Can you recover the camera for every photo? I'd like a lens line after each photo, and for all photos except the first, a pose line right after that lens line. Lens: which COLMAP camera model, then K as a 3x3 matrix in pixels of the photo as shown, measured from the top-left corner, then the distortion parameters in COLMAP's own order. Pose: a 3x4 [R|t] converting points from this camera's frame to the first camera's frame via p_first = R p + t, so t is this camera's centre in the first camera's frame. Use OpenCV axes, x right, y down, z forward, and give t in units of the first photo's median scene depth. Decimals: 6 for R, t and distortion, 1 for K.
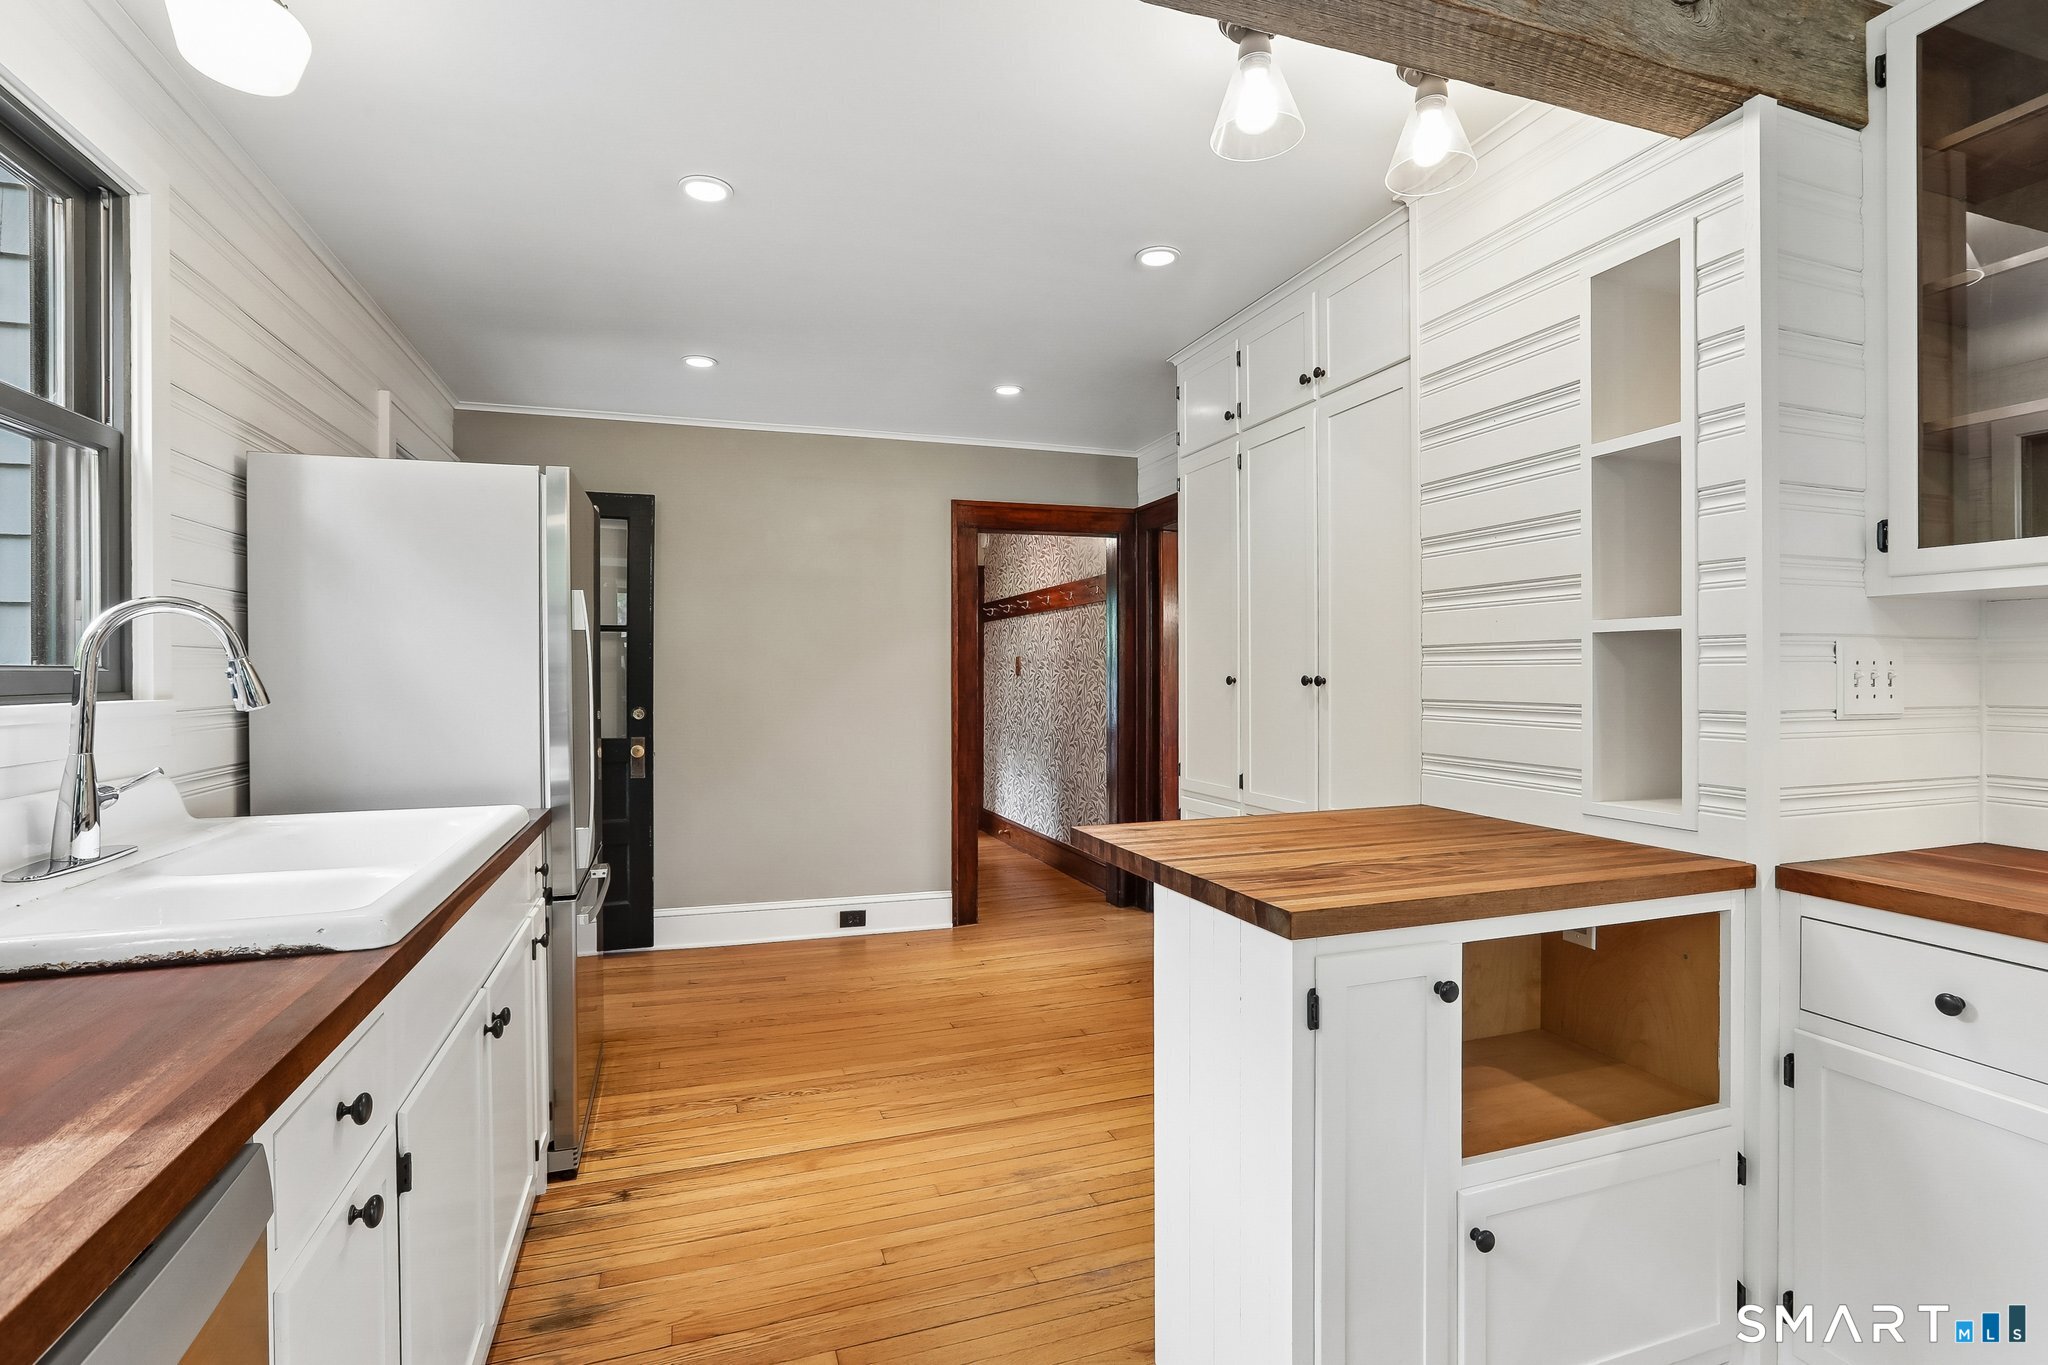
lens RADIAL K [[954.4, 0, 1023.4], [0, 954.4, 681.8], [0, 0, 1]] dist [-0.037273, 0.013811]
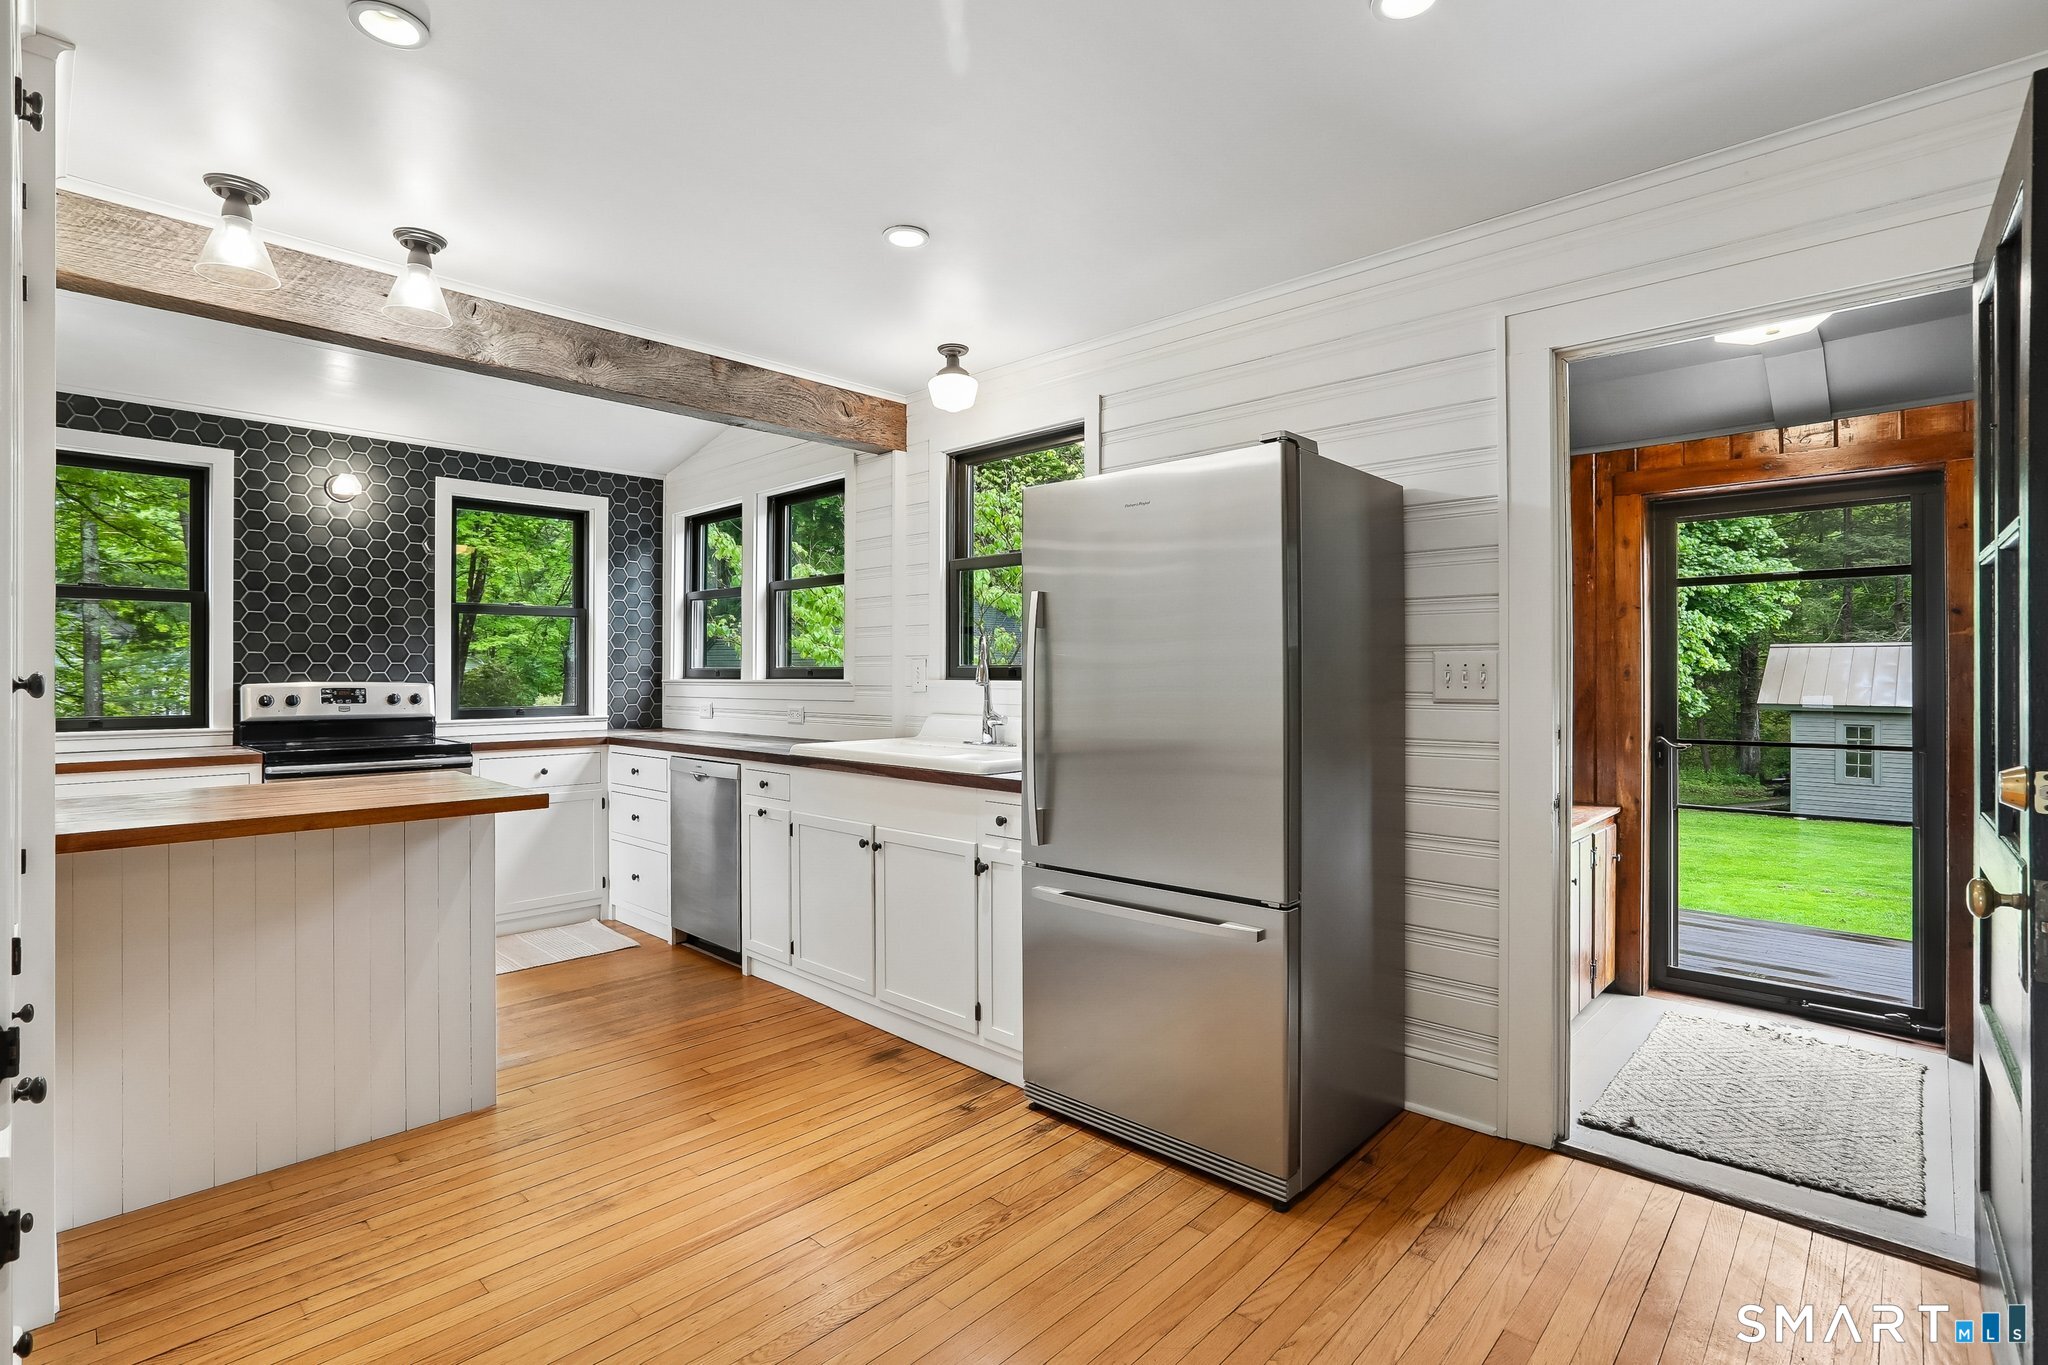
lens RADIAL K [[954.4, 0, 1012.3], [0, 954.4, 673.1], [0, 0, 1]] dist [-0.037273, 0.013811]
pose [[-0.889431, 0.001874, -0.457066, 0.065866], [0.000308, 0.999994, 0.003501, -0.004594], [0.457070, 0.002973, -0.889426, 2.047575]]
